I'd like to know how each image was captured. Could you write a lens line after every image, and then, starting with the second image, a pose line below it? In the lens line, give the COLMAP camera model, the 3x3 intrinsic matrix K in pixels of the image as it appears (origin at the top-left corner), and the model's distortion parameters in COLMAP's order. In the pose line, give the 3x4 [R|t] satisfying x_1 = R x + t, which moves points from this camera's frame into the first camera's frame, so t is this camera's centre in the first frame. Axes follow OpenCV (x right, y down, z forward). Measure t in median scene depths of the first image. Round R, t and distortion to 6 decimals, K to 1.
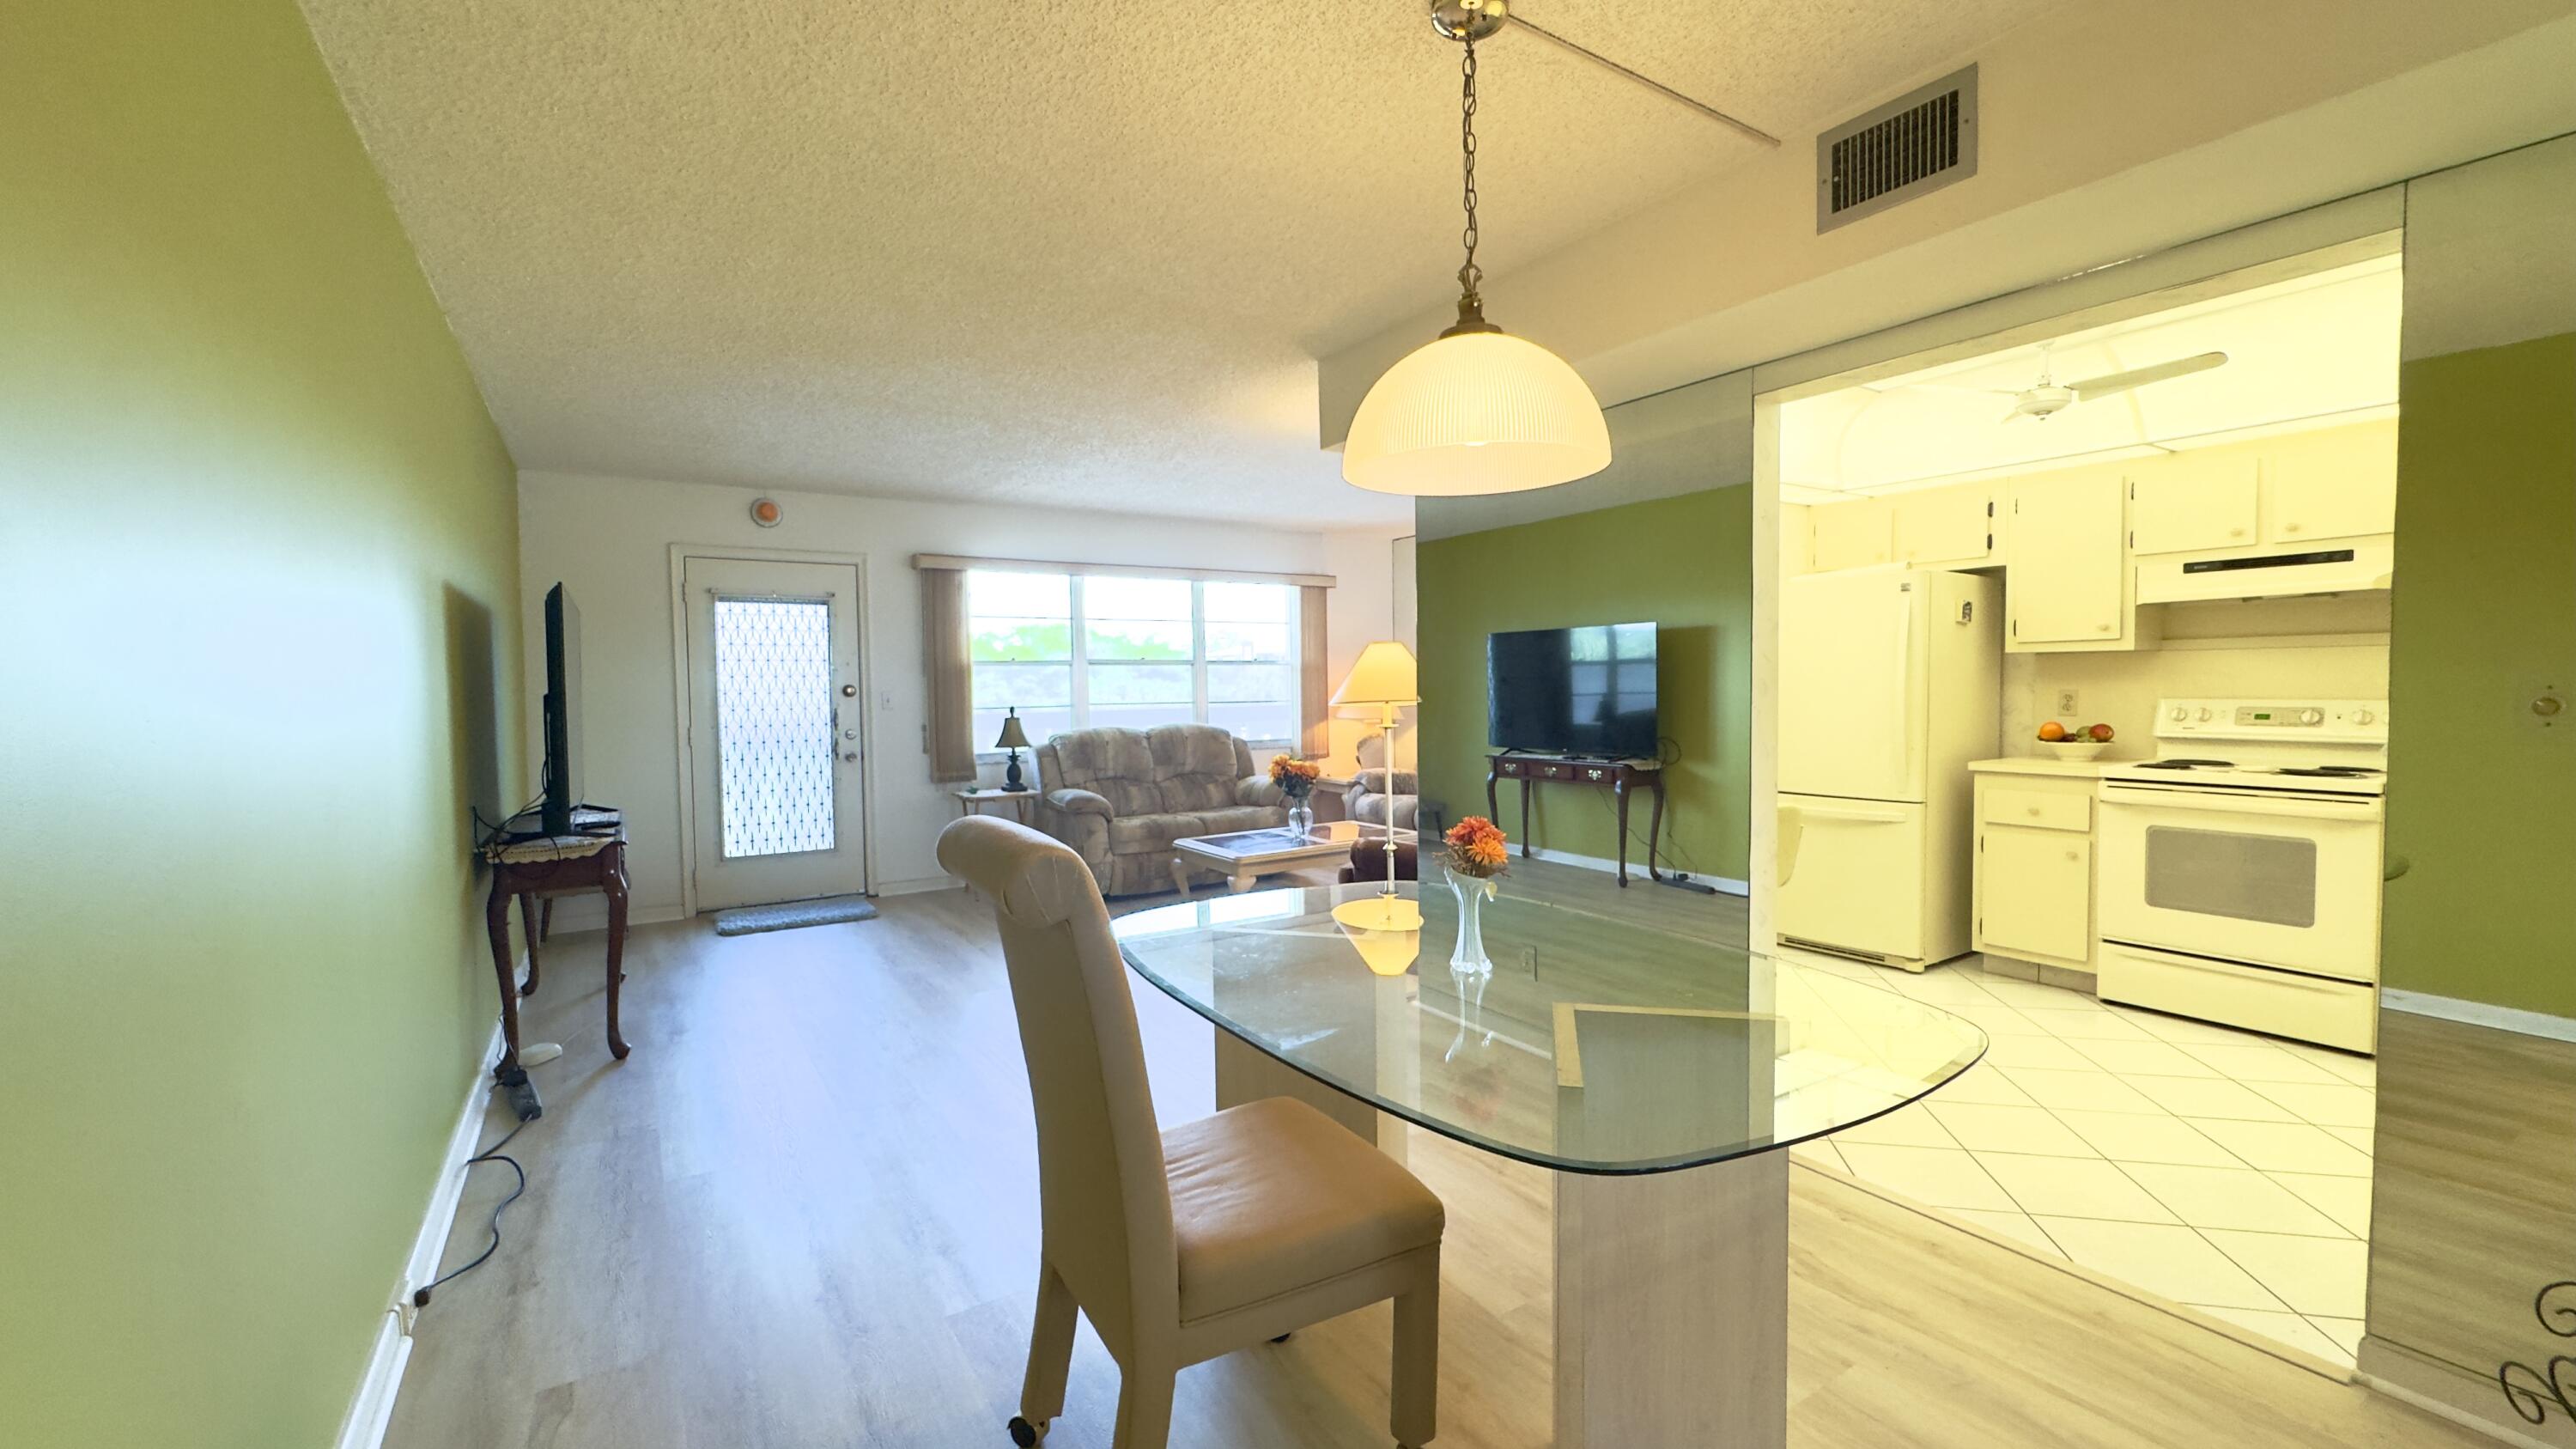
lens RADIAL K [[1034.6, 0, 1284.3], [0, 1034.6, 722.8], [0, 0, 1]] dist [-0.002978, -0.000181]
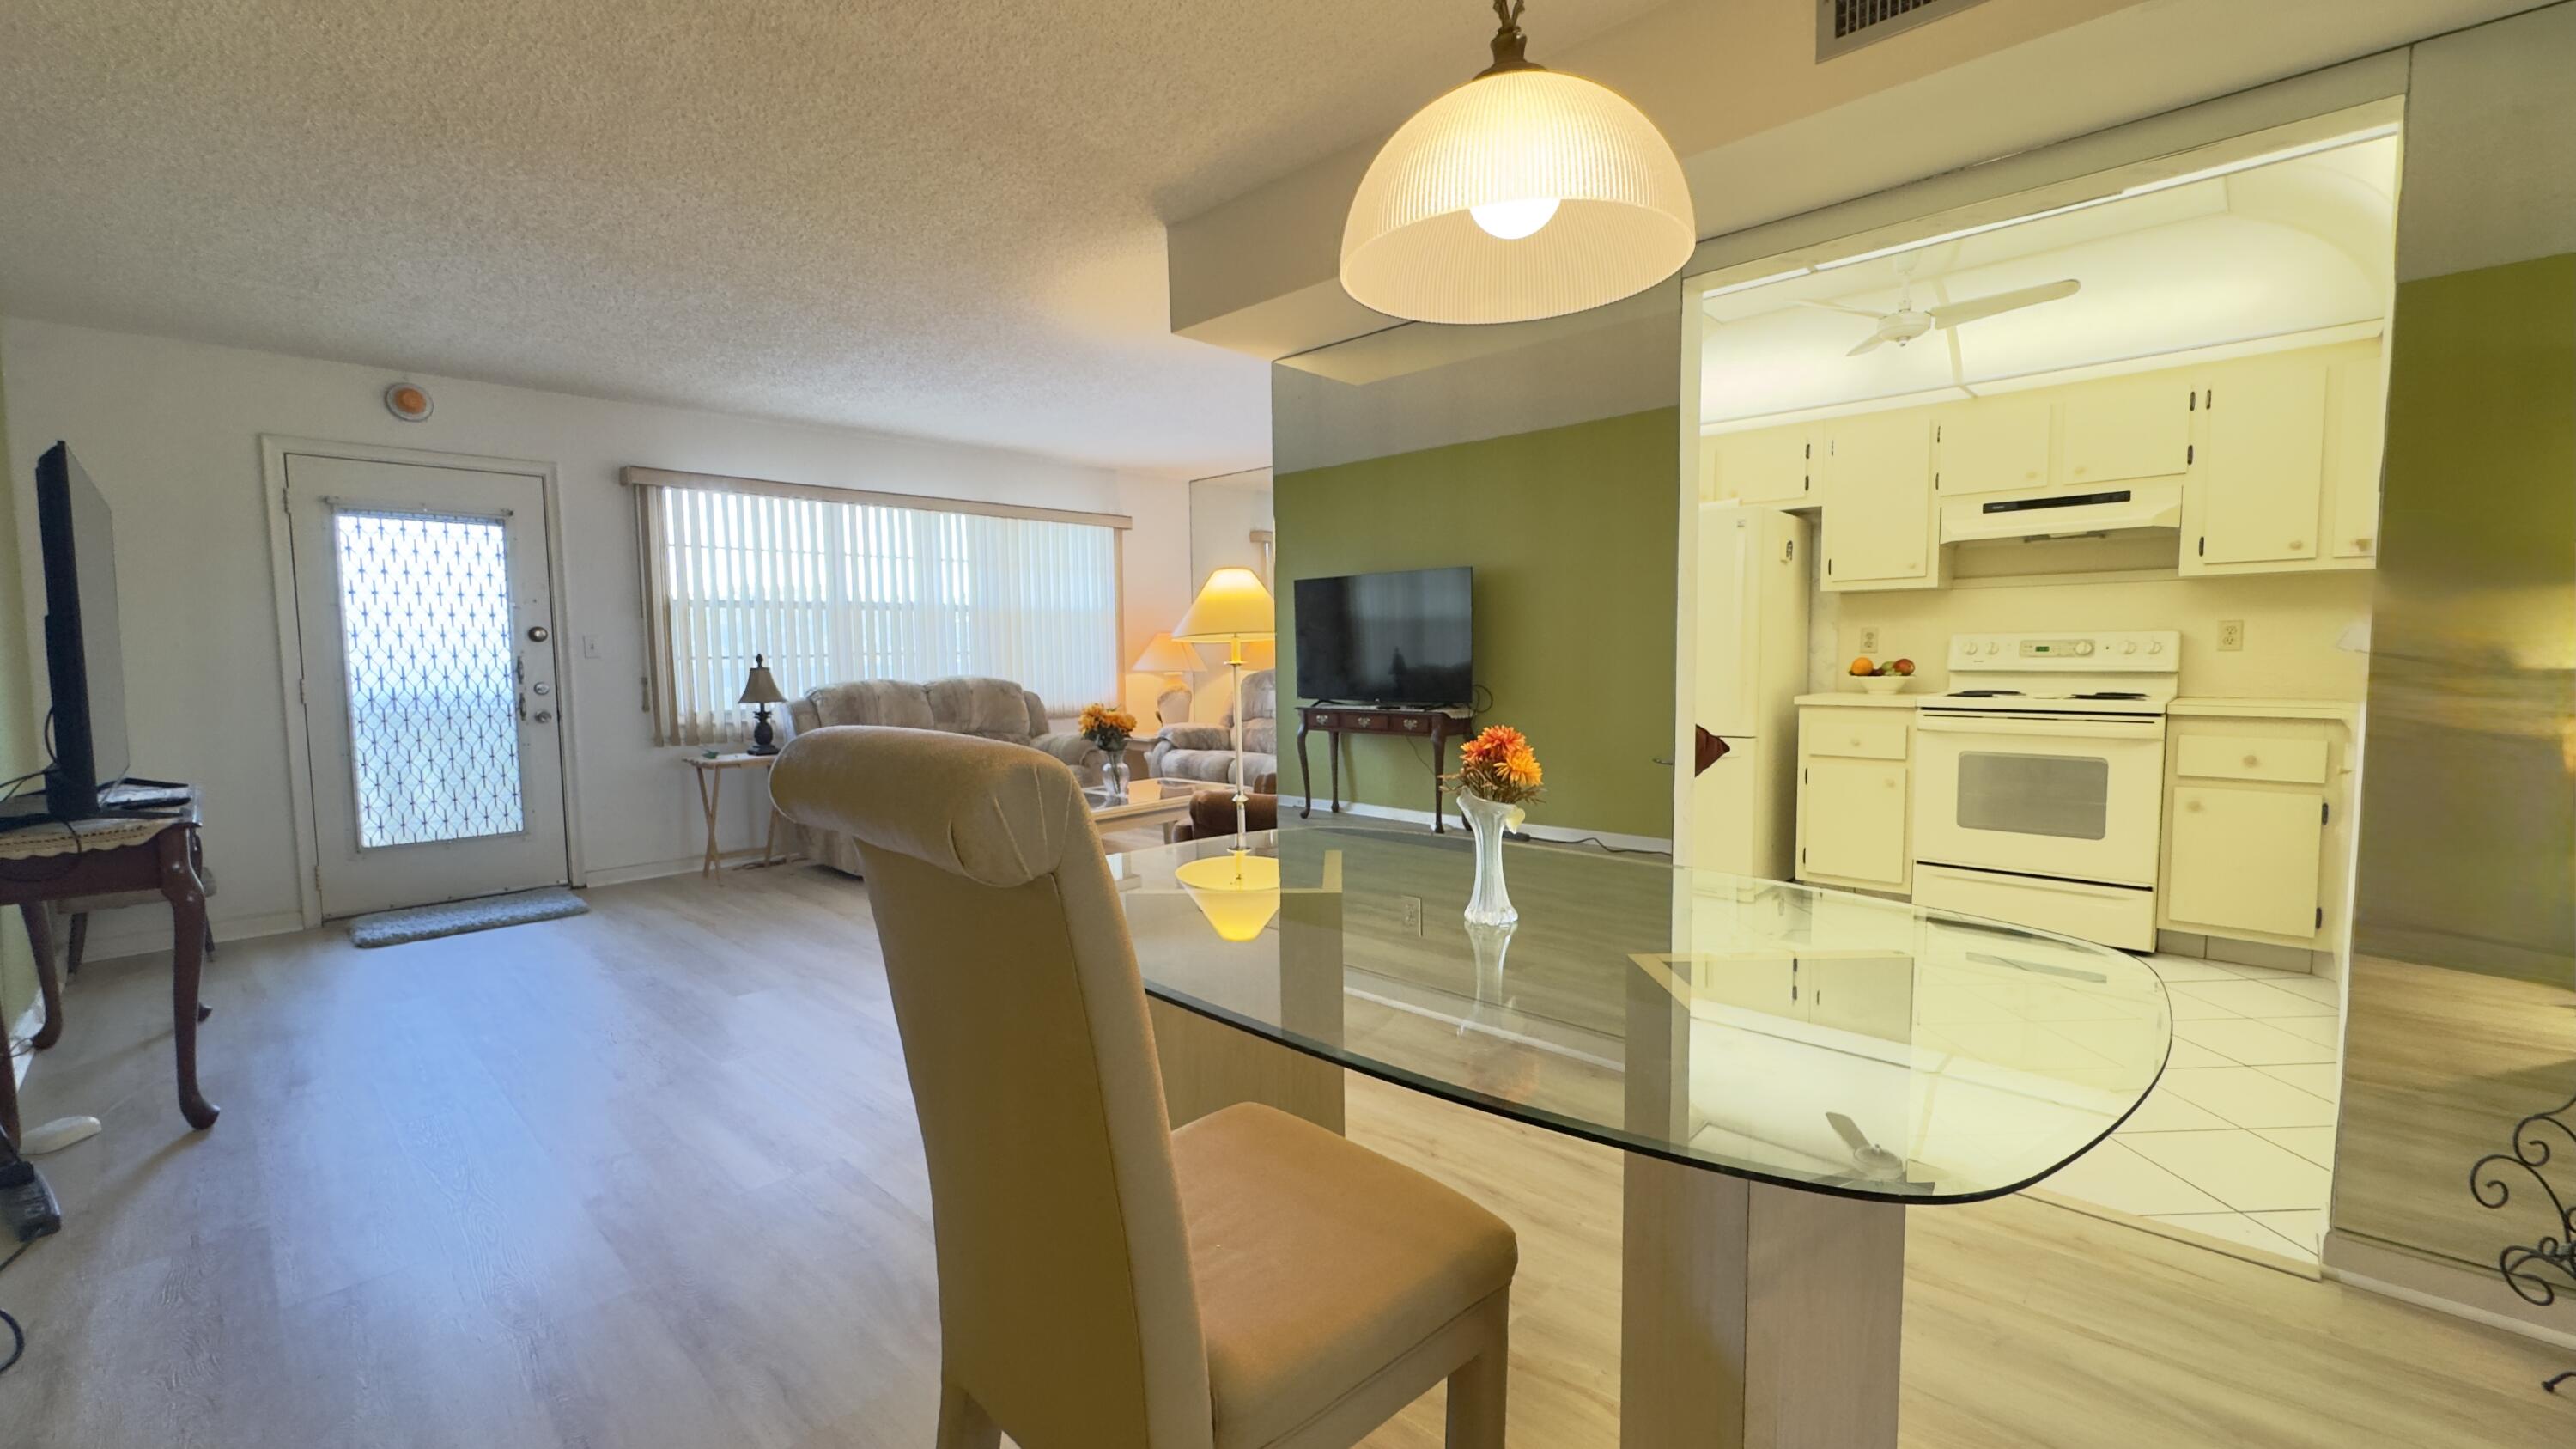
lens RADIAL K [[1034.6, 0, 1285.8], [0, 1034.6, 723.9], [0, 0, 1]] dist [-0.002978, -0.000181]
pose [[0.971729, -0.017042, 0.235481, -0.064028], [0.009829, 0.999447, 0.031770, 0.025527], [-0.235893, -0.028558, 0.971359, 0.113896]]
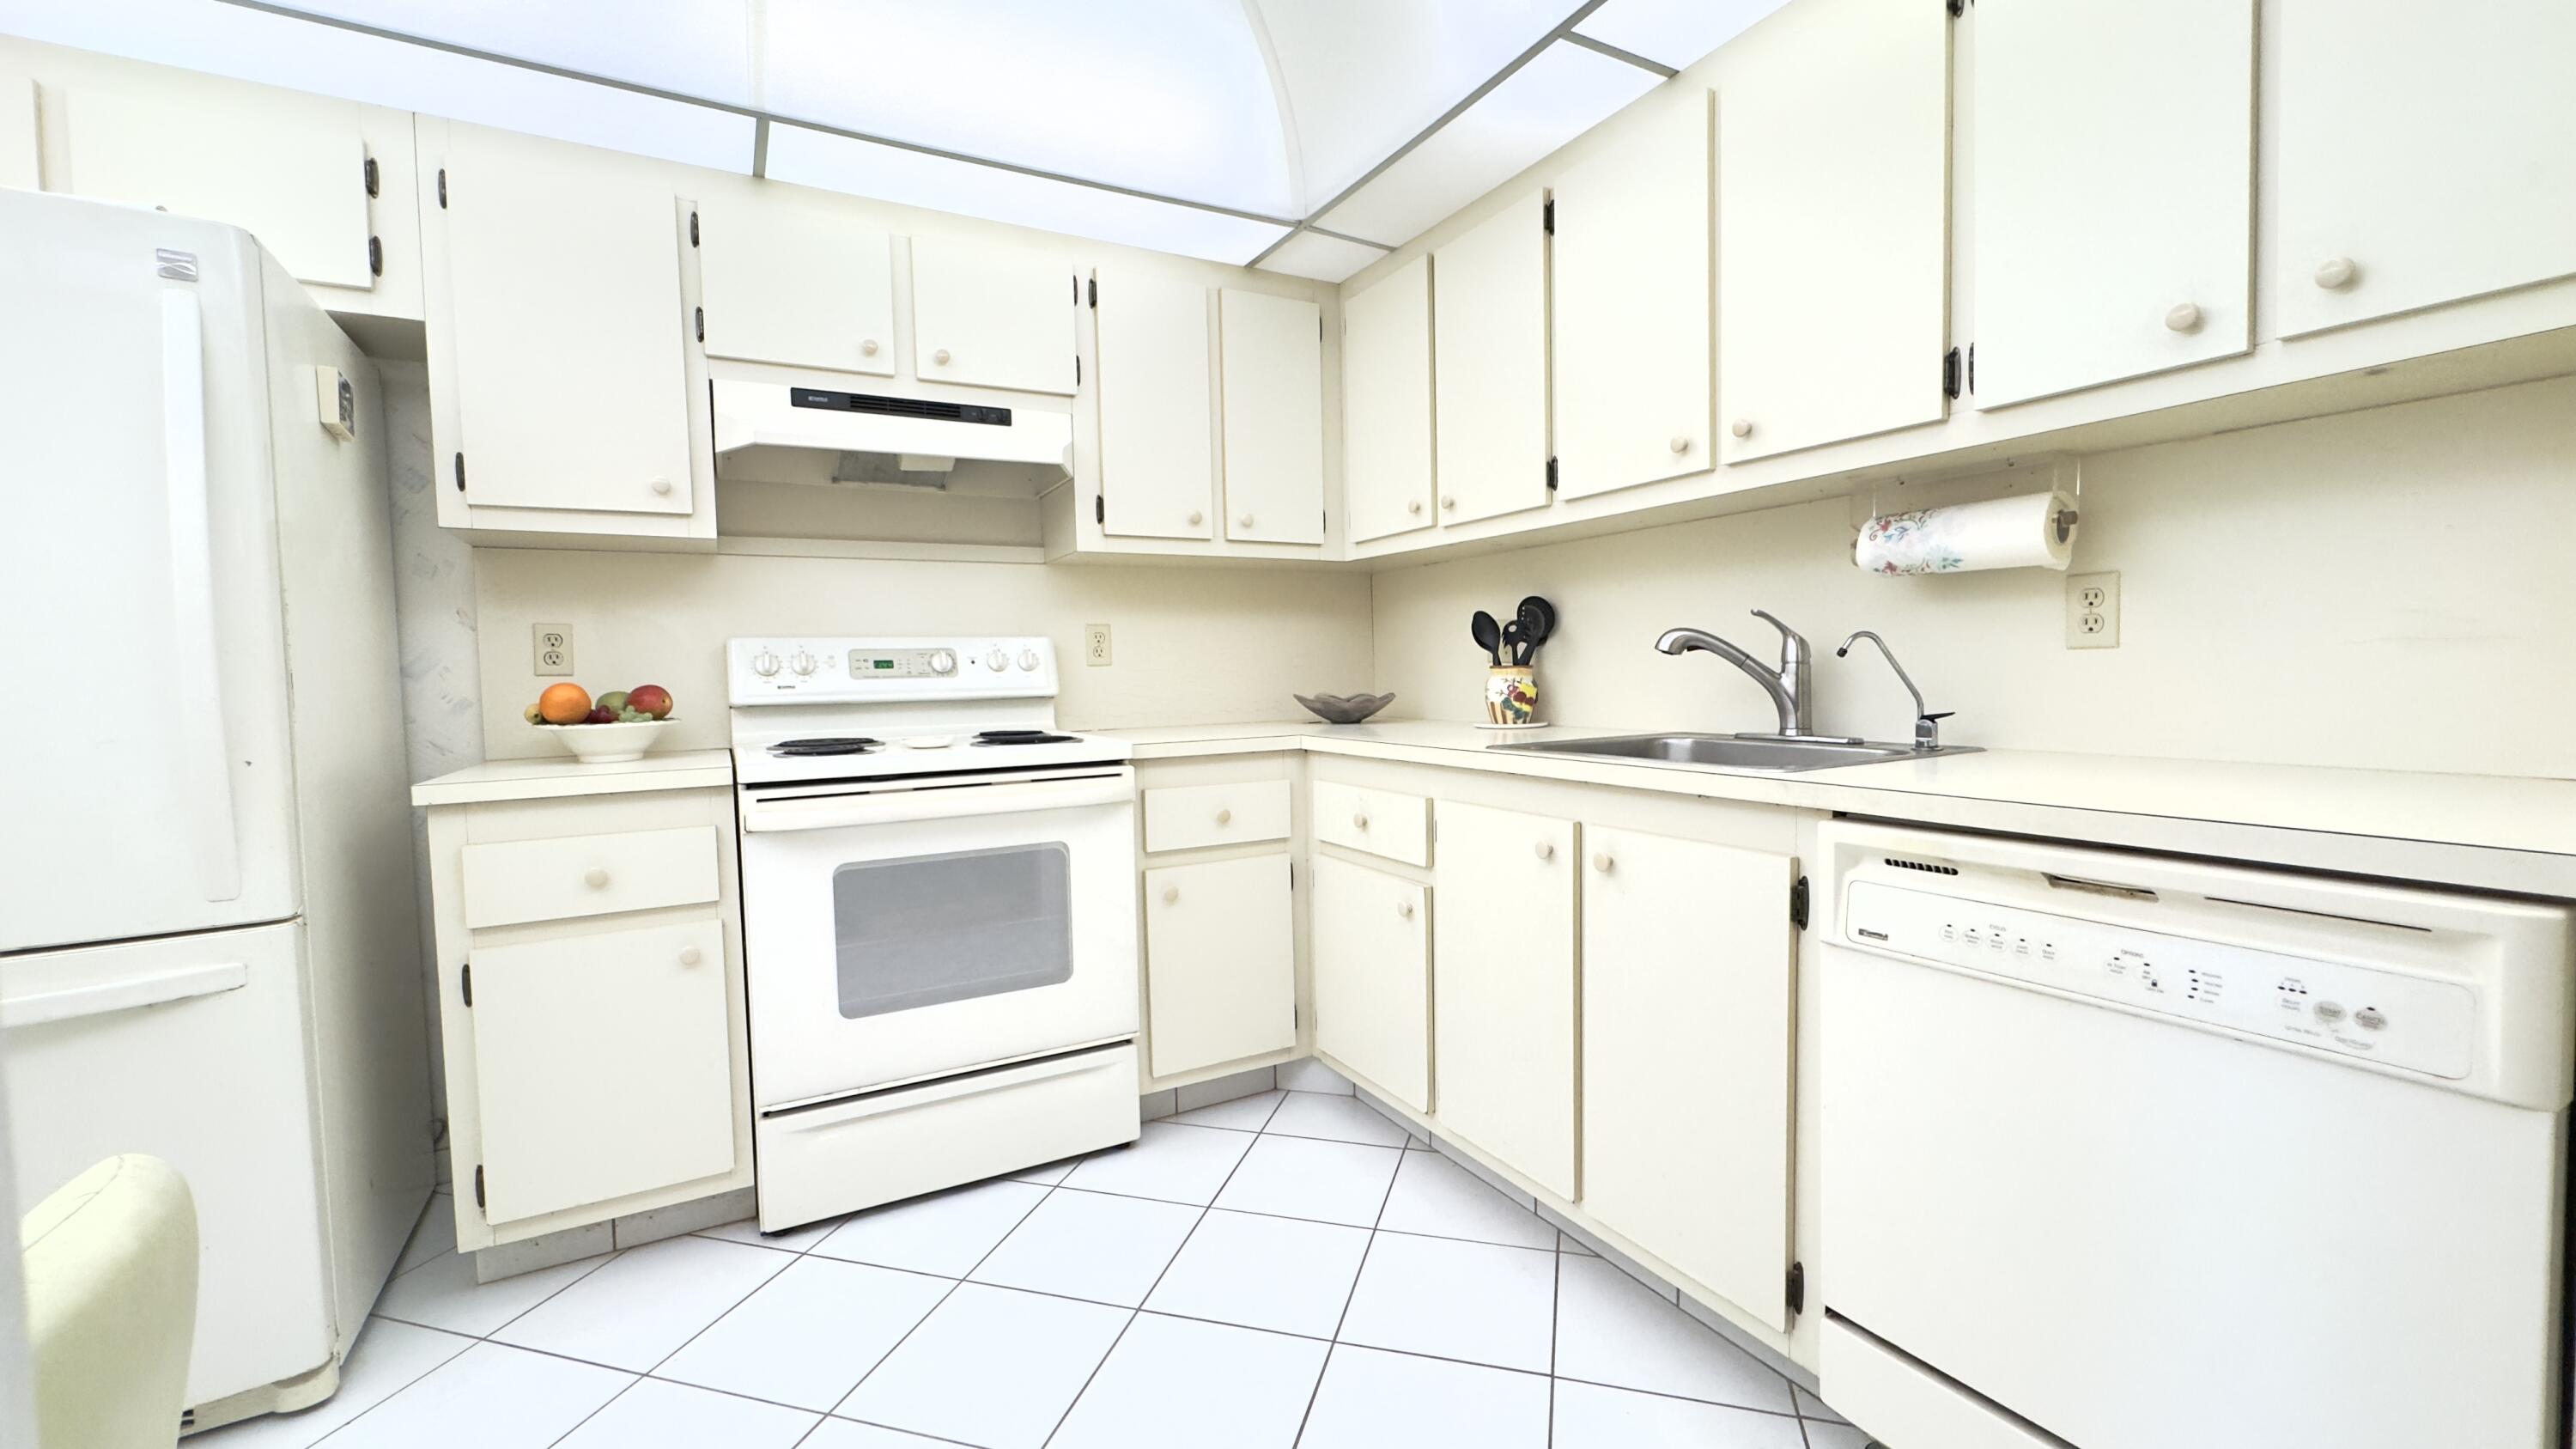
lens RADIAL K [[1034.6, 0, 1291.4], [0, 1034.6, 722.2], [0, 0, 1]] dist [-0.002978, -0.000181]
pose [[0.061920, -0.037447, 0.997378, 0.275858], [0.061520, 0.997539, 0.033633, 0.020021], [-0.996183, 0.059277, 0.064071, 0.597781]]
